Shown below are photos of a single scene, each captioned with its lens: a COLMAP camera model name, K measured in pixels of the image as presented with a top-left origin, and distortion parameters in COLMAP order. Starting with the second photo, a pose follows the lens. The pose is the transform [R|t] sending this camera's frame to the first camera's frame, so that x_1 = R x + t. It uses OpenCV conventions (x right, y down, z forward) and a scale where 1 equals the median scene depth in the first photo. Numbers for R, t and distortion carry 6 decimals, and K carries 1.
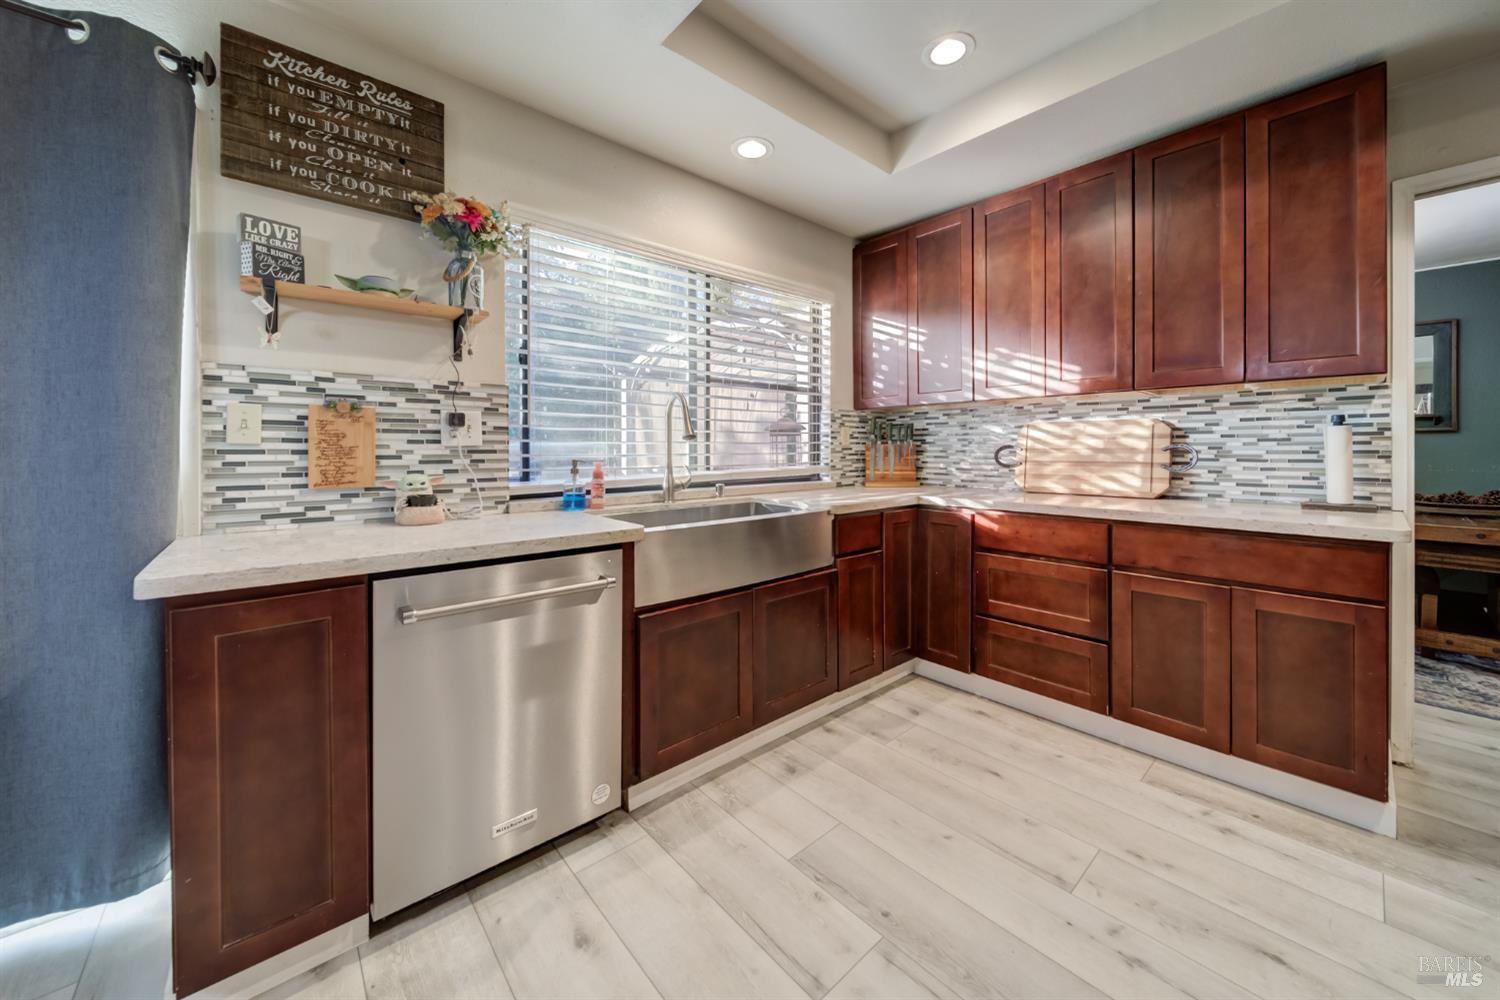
lens RADIAL K [[545.2, 0, 761.6], [0, 545.2, 449.9], [0, 0, 1]] dist [-0.002903, -0.000566]
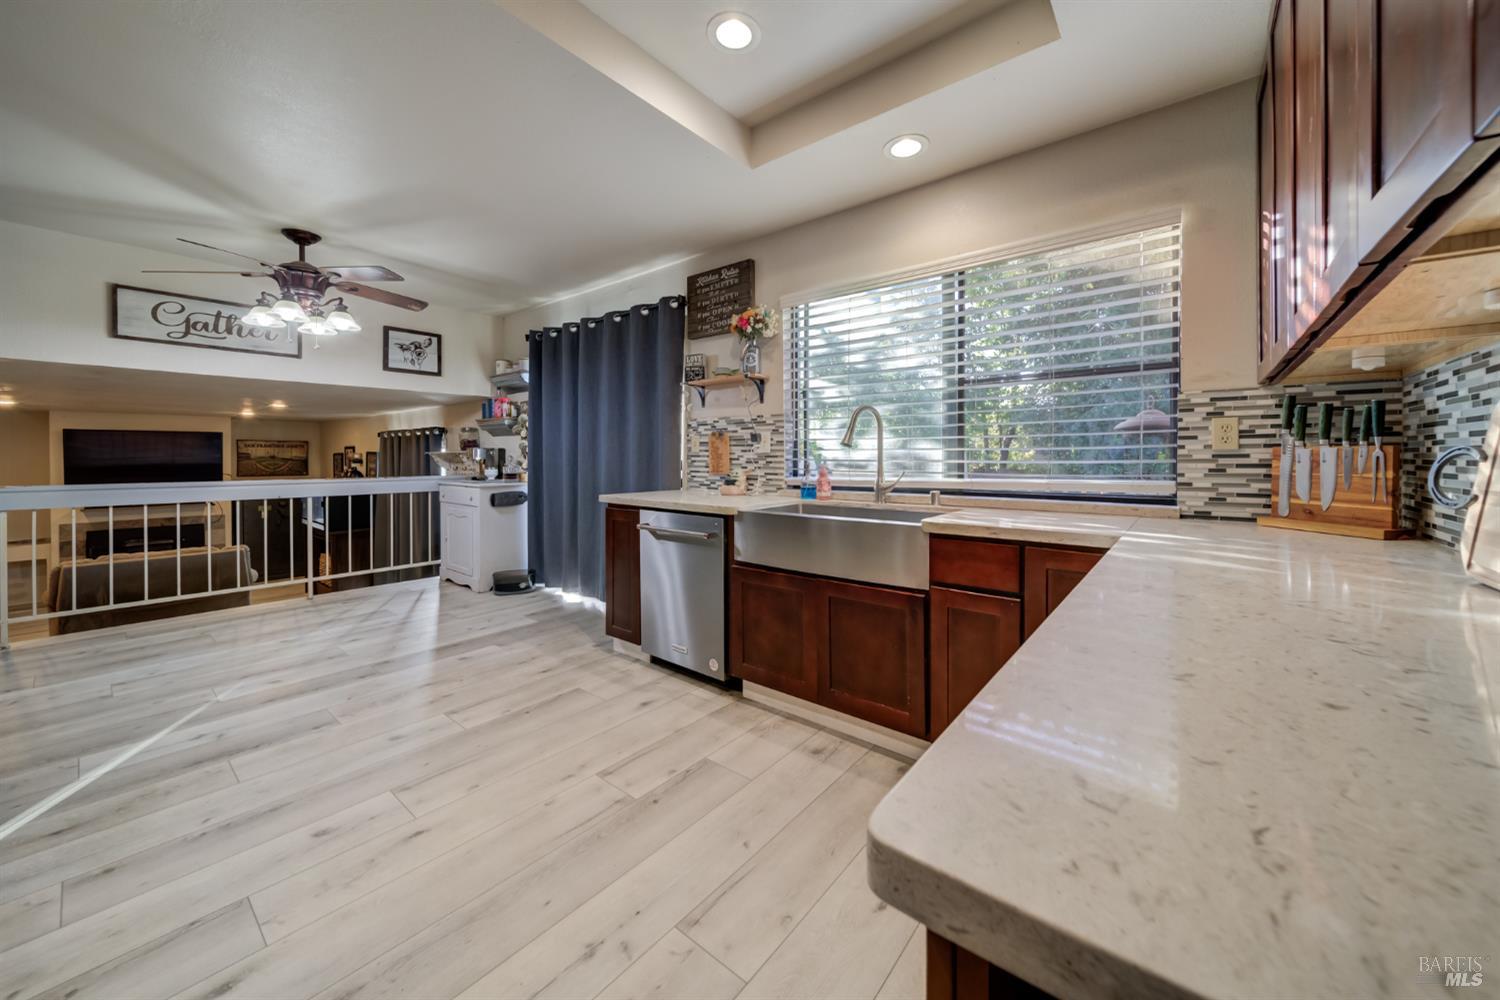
lens RADIAL K [[542.9, 0, 771.1], [0, 542.9, 458.6], [0, 0, 1]] dist [-0.000545, -0.000082]
pose [[0.173141, 0.009014, -0.984856, 1.434635], [-0.002712, 0.999959, 0.008676, -0.006159], [0.984893, 0.001169, 0.173158, 0.944249]]
